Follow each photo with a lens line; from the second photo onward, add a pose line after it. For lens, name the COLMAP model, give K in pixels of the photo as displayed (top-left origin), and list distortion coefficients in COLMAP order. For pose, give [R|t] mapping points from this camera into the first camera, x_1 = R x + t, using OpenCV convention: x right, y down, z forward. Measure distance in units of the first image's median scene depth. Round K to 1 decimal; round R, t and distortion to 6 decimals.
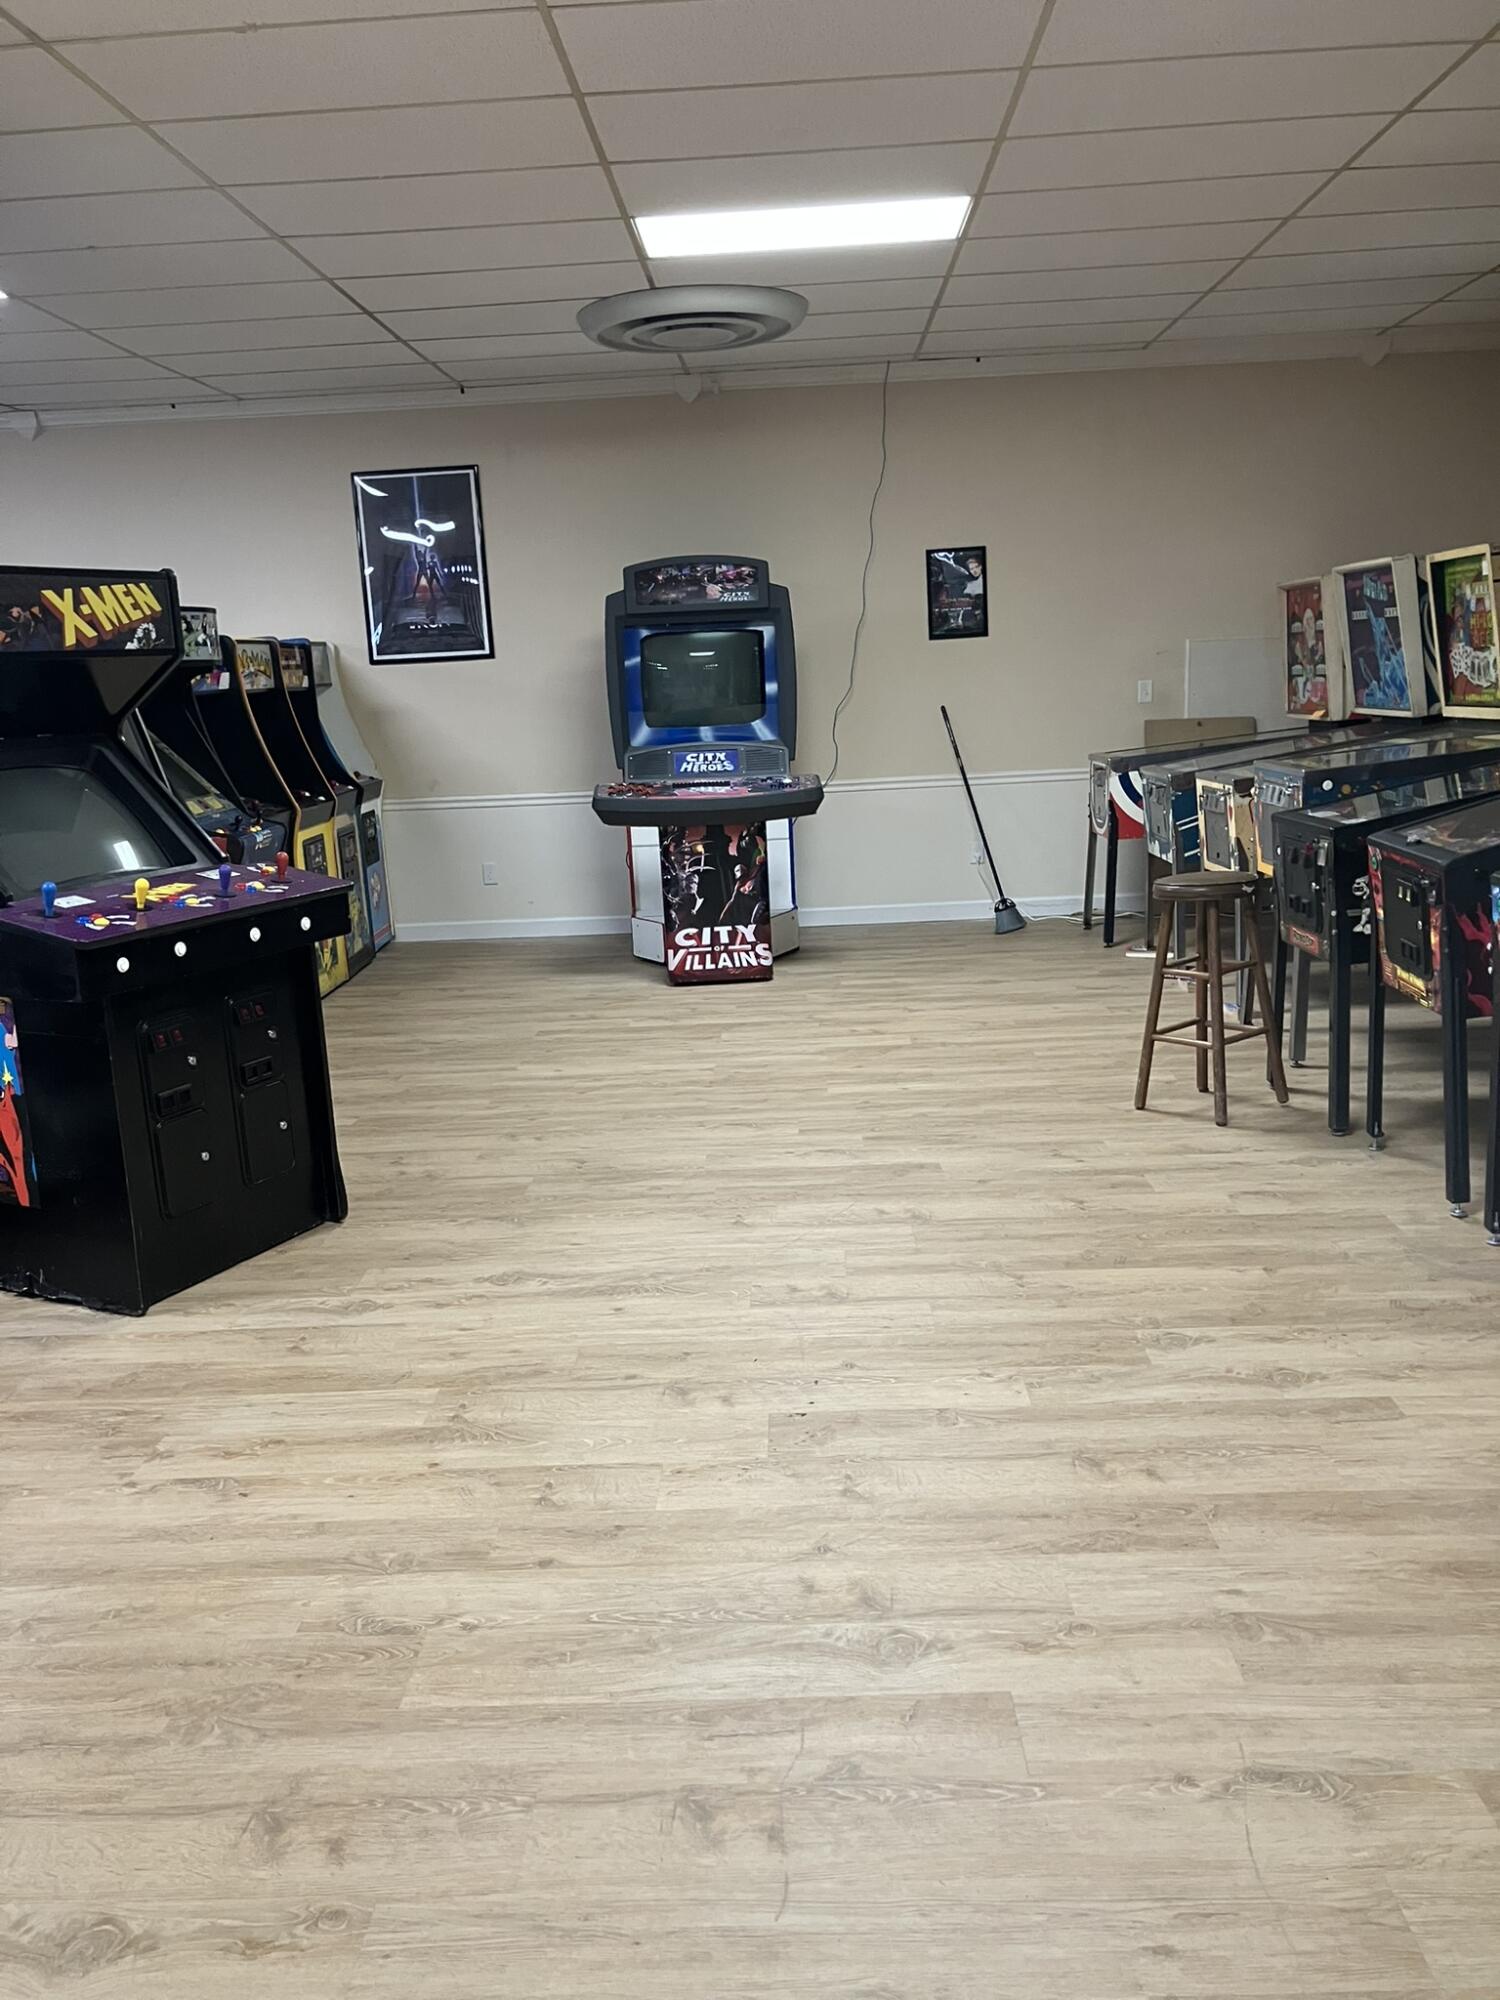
lens RADIAL K [[1626.0, 0, 750.0], [0, 1626.0, 1000.0], [0, 0, 1]] dist [0.066945, -0.160060]
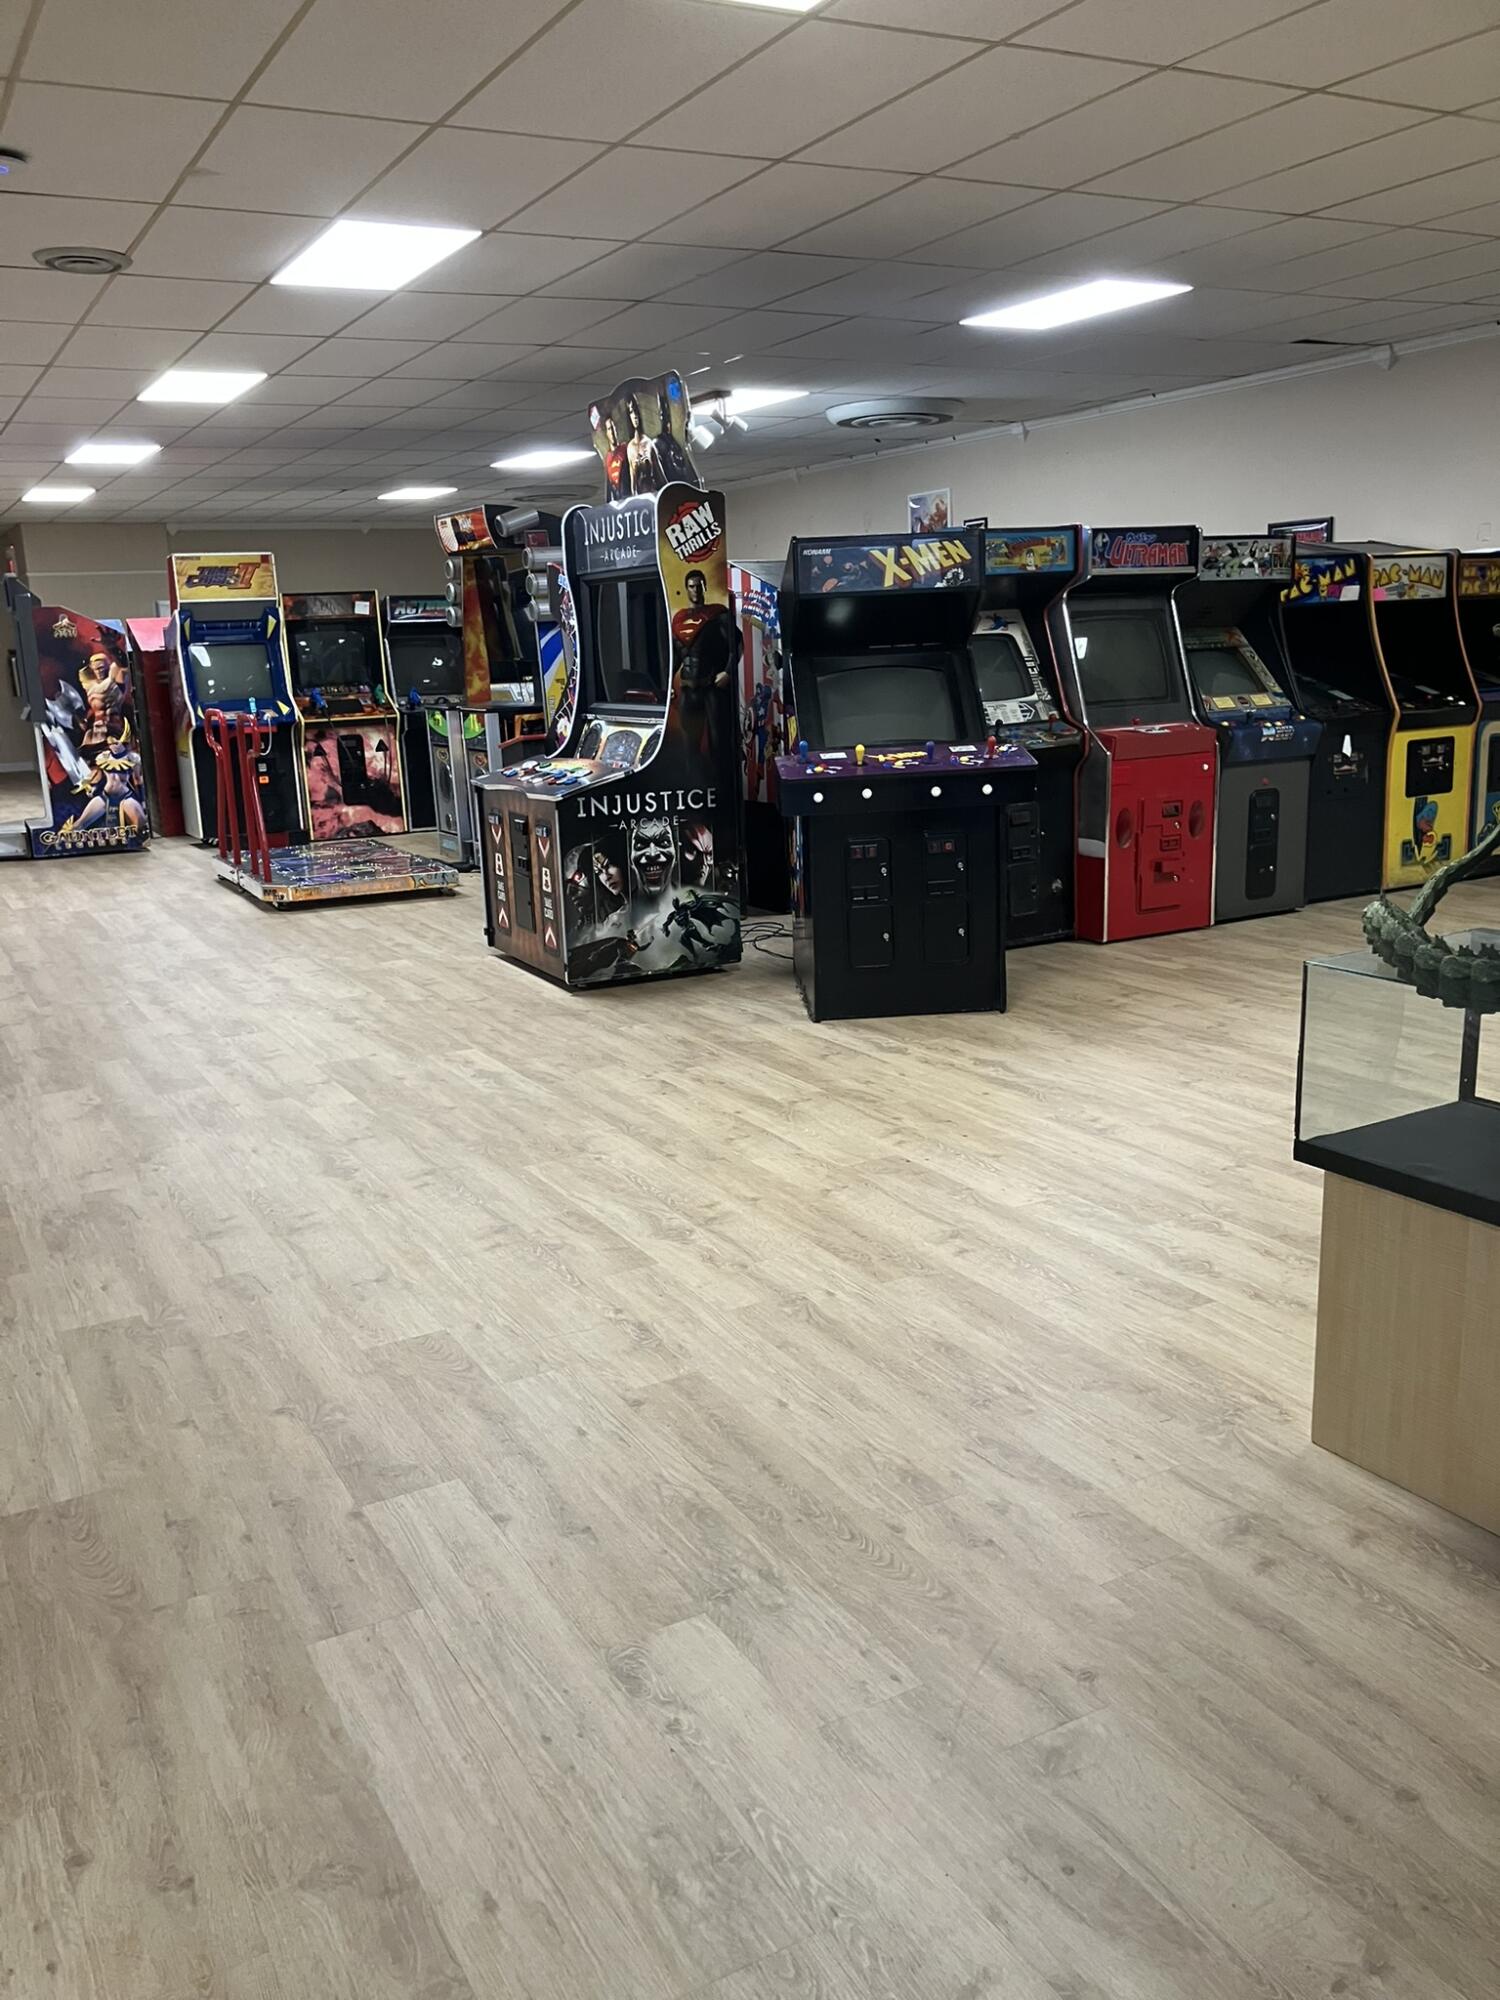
lens RADIAL K [[1626.0, 0, 750.0], [0, 1626.0, 1000.0], [0, 0, 1]] dist [0.066945, -0.160060]
pose [[0.515363, 0.217830, -0.828825, 0.908562], [-0.158174, 0.974717, 0.157821, -0.066014], [0.842248, 0.049764, 0.536788, 0.109829]]
